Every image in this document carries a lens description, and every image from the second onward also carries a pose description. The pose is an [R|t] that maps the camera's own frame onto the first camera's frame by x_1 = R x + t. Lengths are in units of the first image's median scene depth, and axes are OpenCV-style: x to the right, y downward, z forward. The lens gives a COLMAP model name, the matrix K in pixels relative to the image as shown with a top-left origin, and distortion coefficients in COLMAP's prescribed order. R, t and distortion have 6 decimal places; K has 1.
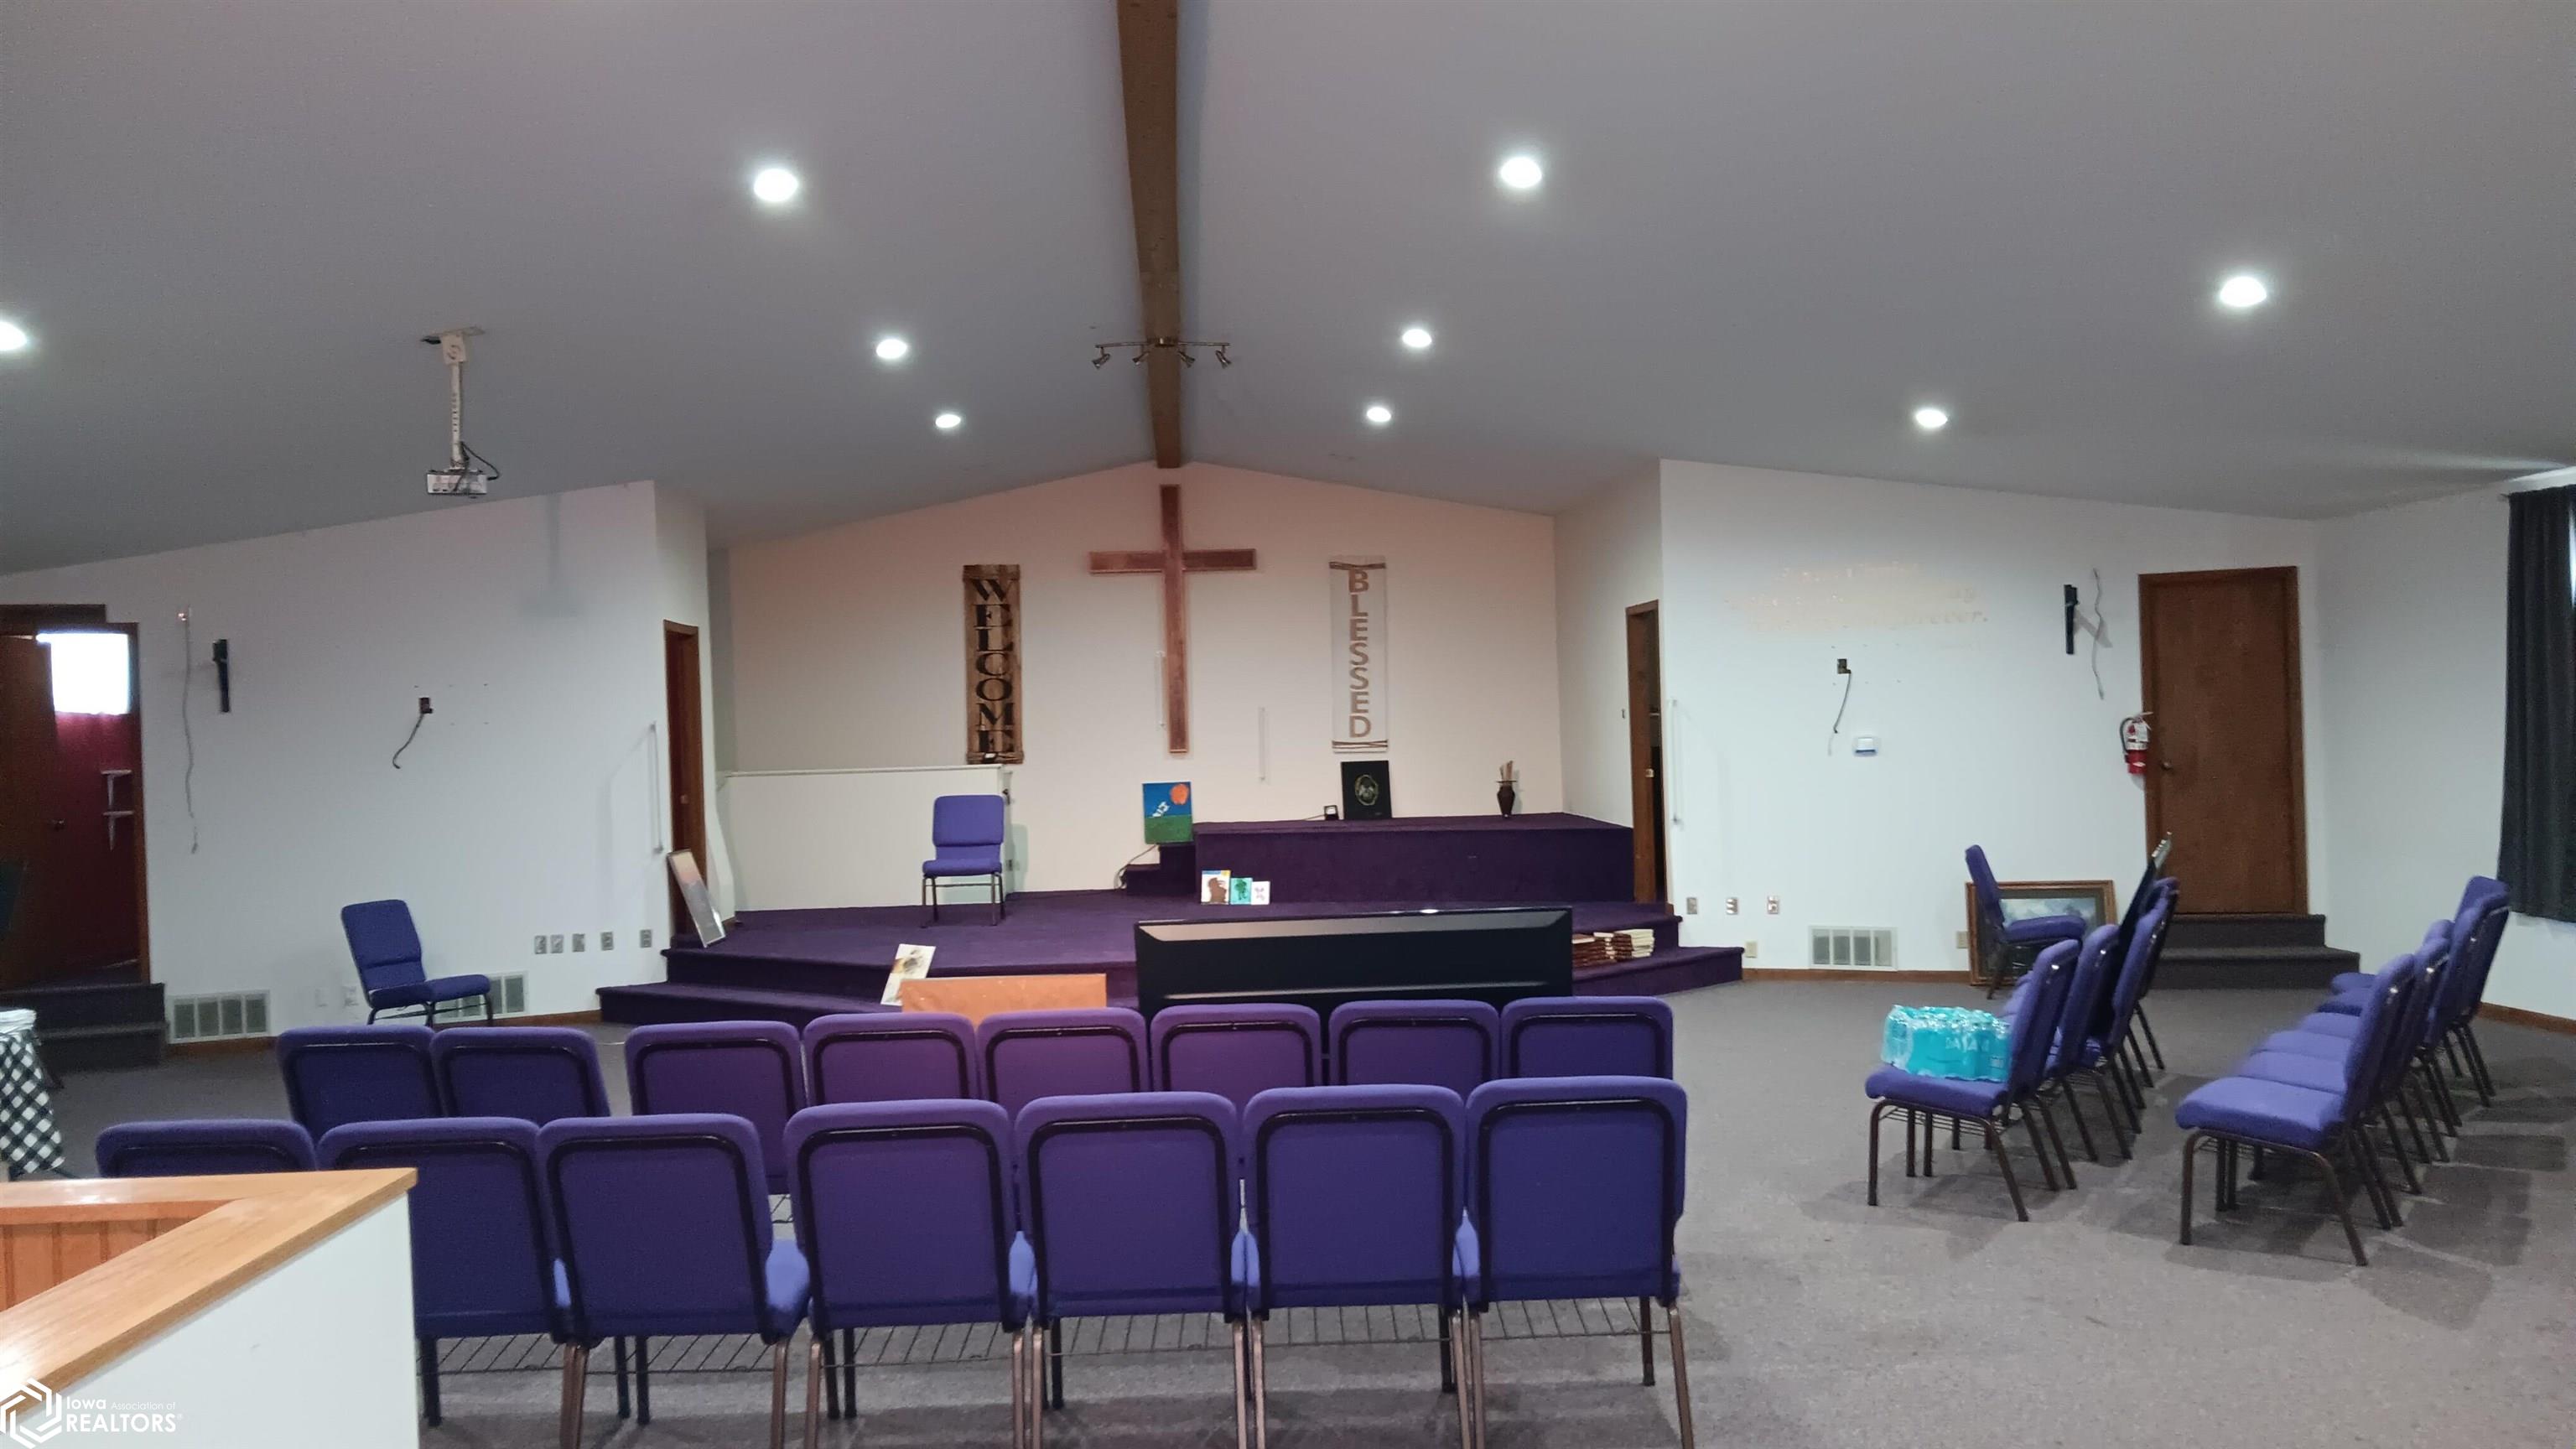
lens RADIAL K [[2007.3, 0, 1270.2], [0, 2007.3, 736.0], [0, 0, 1]] dist [0.065077, -0.131136]
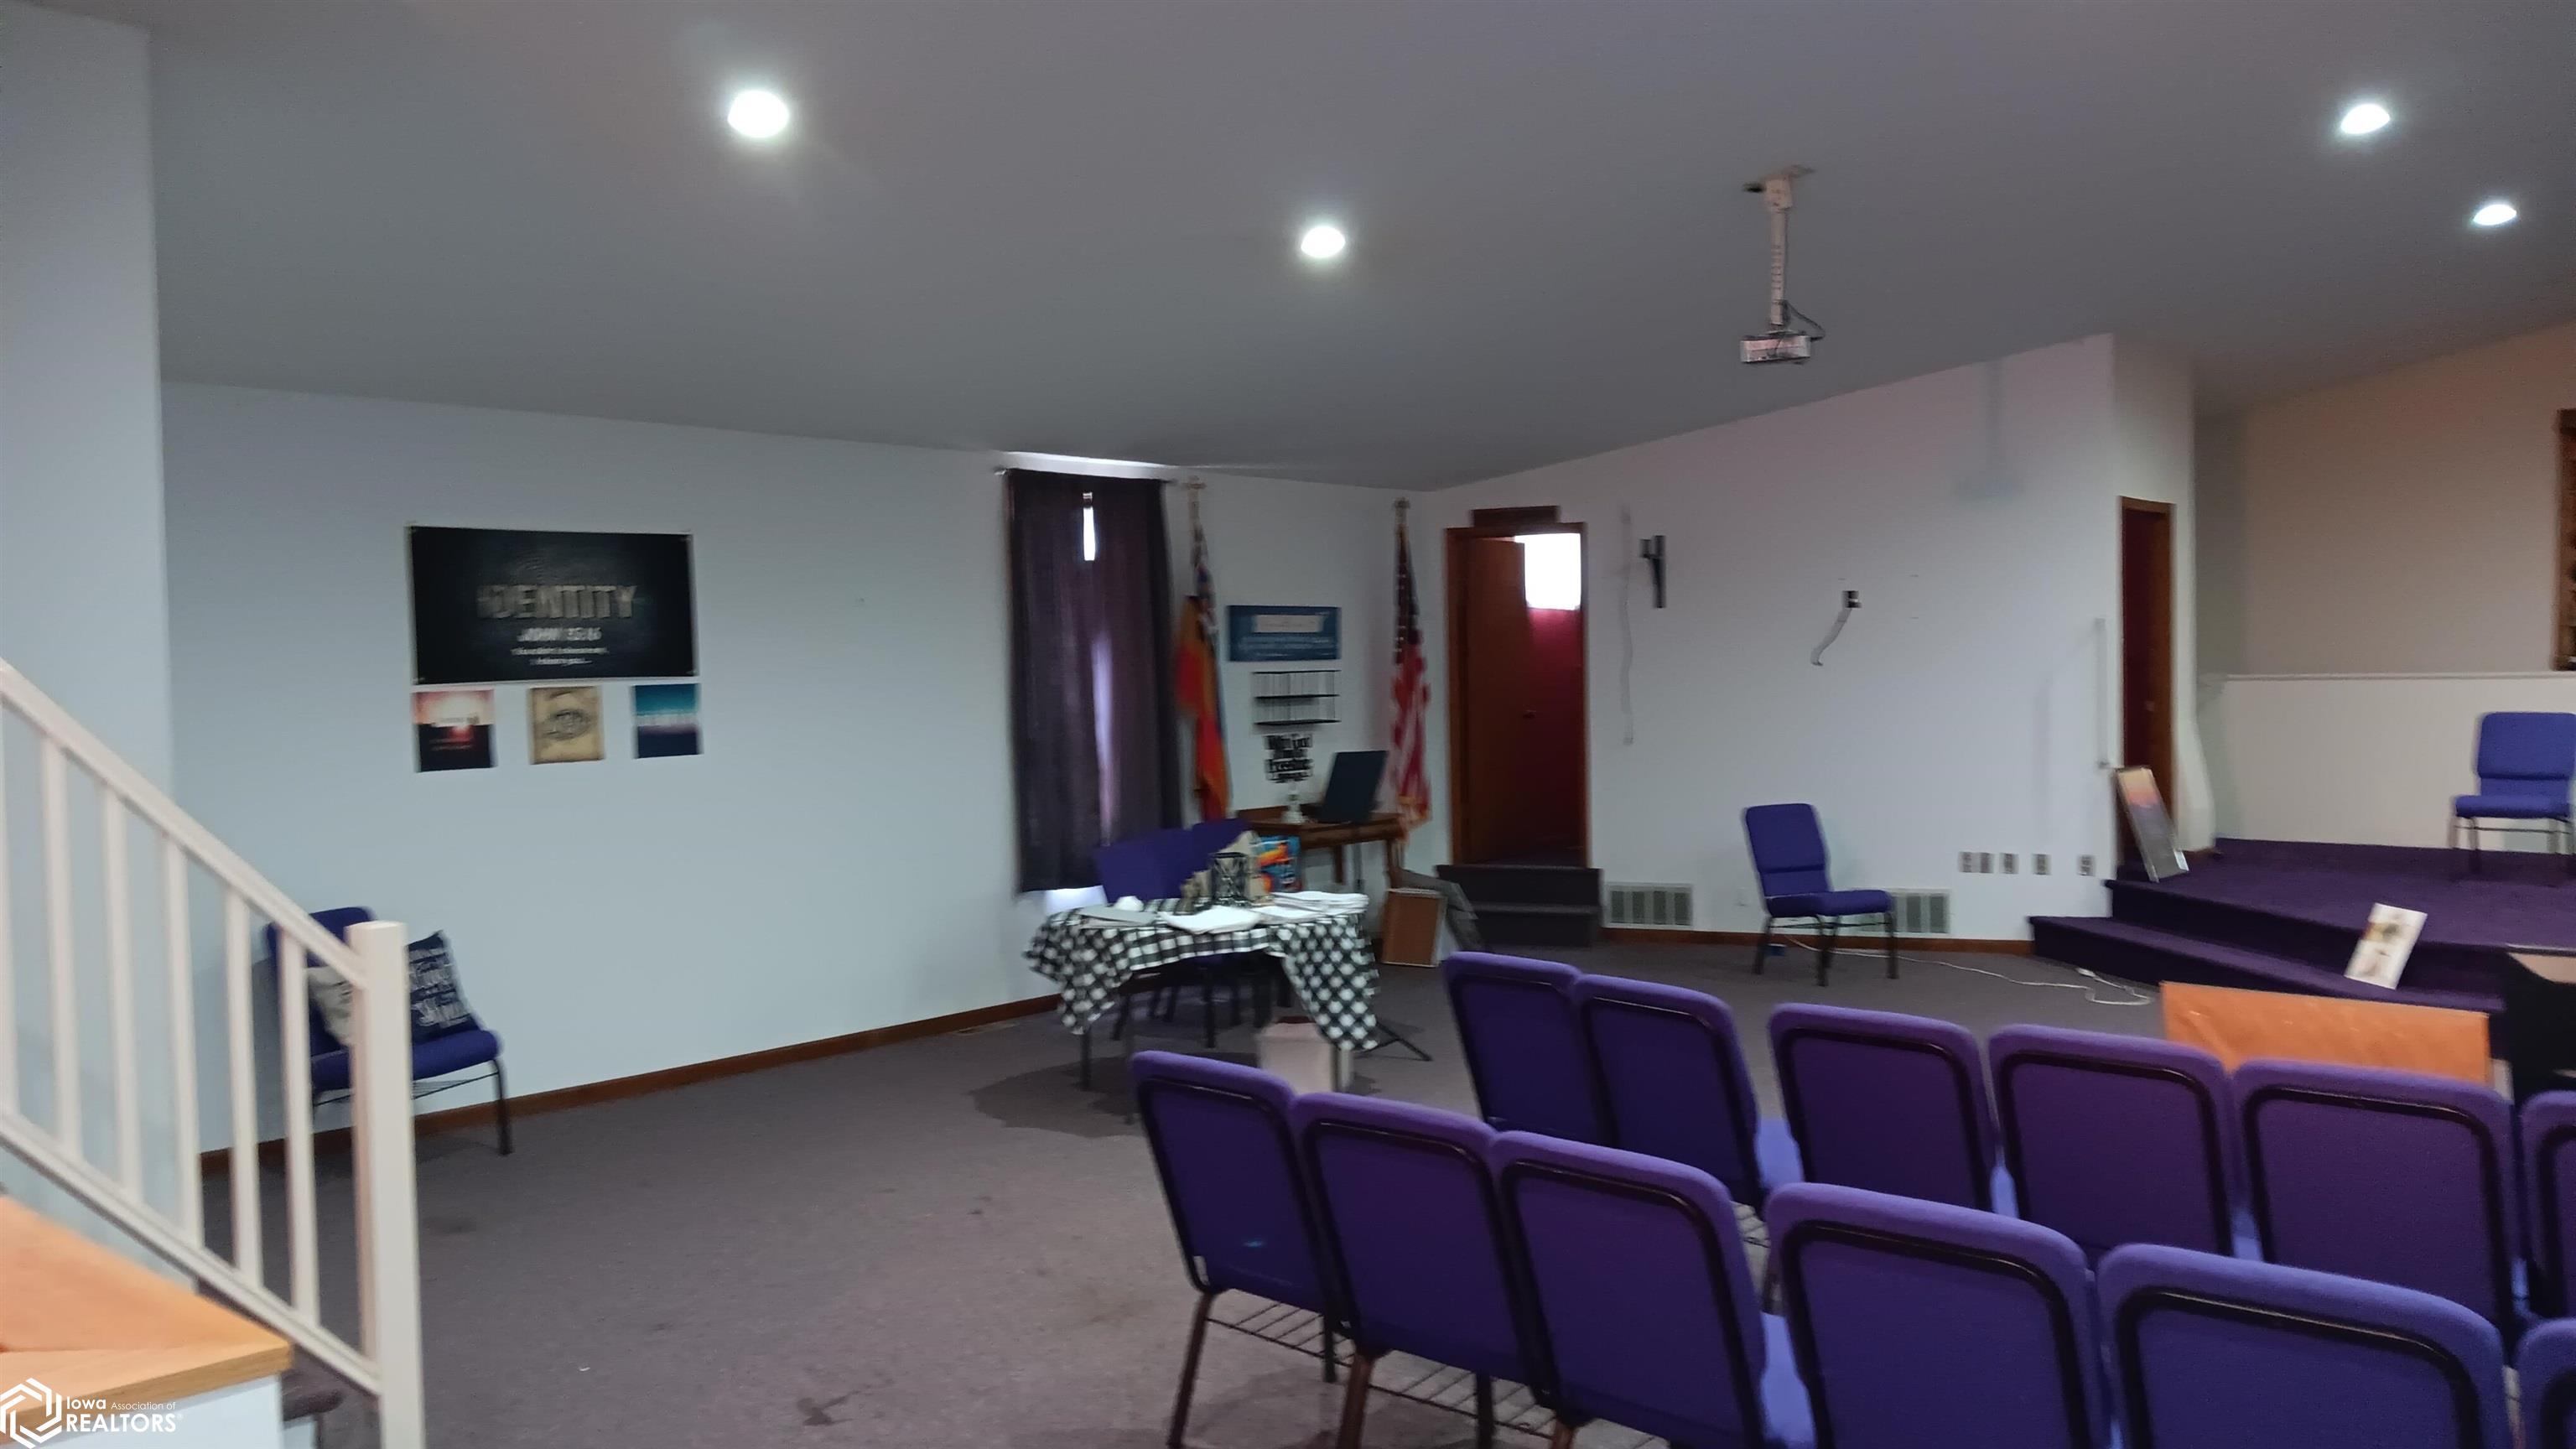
lens RADIAL K [[2007.3, 0, 1241.3], [0, 2007.3, 749.1], [0, 0, 1]] dist [0.065077, -0.131136]
pose [[0.717951, 0.044462, -0.694673, 0.037613], [-0.003545, 0.998179, 0.060224, -0.001162], [0.696085, -0.040775, 0.716800, 0.136364]]
